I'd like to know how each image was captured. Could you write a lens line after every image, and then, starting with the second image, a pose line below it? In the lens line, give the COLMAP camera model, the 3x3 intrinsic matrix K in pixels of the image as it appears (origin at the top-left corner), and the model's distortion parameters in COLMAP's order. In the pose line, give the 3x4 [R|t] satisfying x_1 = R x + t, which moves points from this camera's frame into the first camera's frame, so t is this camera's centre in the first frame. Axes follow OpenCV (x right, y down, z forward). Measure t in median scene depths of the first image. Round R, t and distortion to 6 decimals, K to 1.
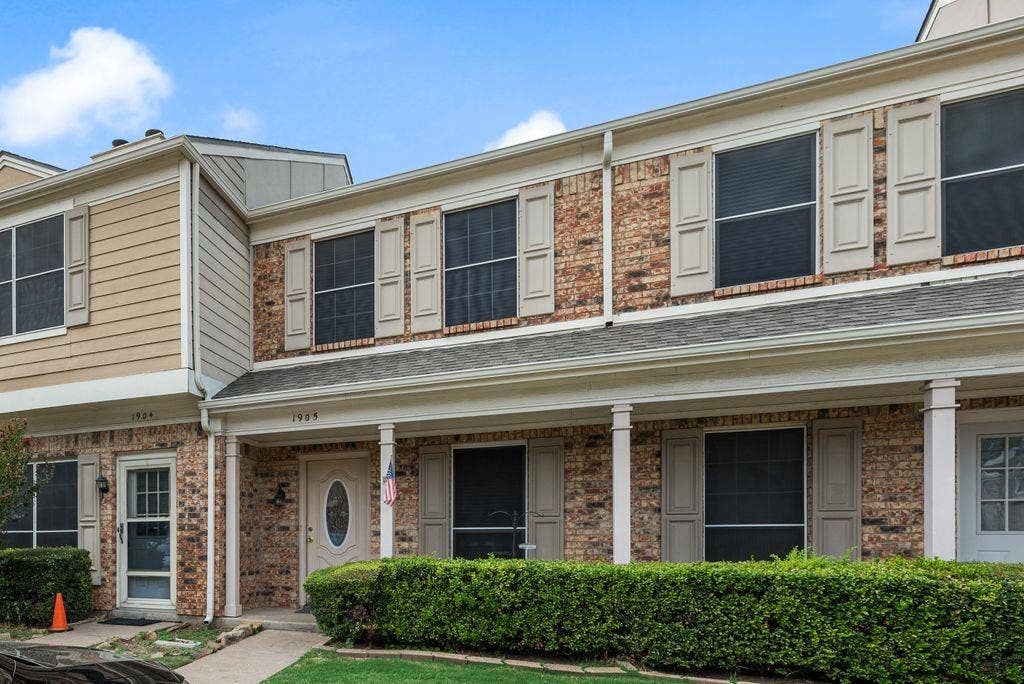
lens RADIAL K [[785.2, 0, 375.3], [0, 785.2, 341.7], [0, 0, 1]] dist [-0.000670, -0.000180]
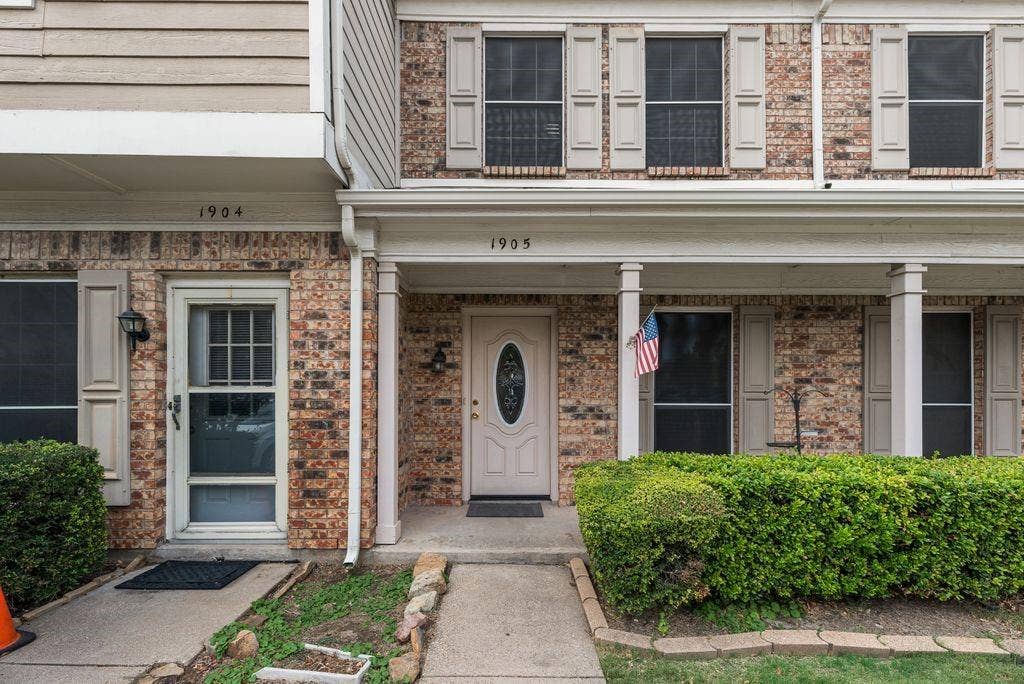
lens RADIAL K [[409.8, 0, 514.0], [0, 409.8, 345.6], [0, 0, 1]] dist [0.001878, 0.000108]
pose [[0.940485, 0.048331, 0.336381, -0.192137], [-0.096392, 0.987121, 0.127673, 0.132190], [-0.325879, -0.152499, 0.933031, 0.638403]]
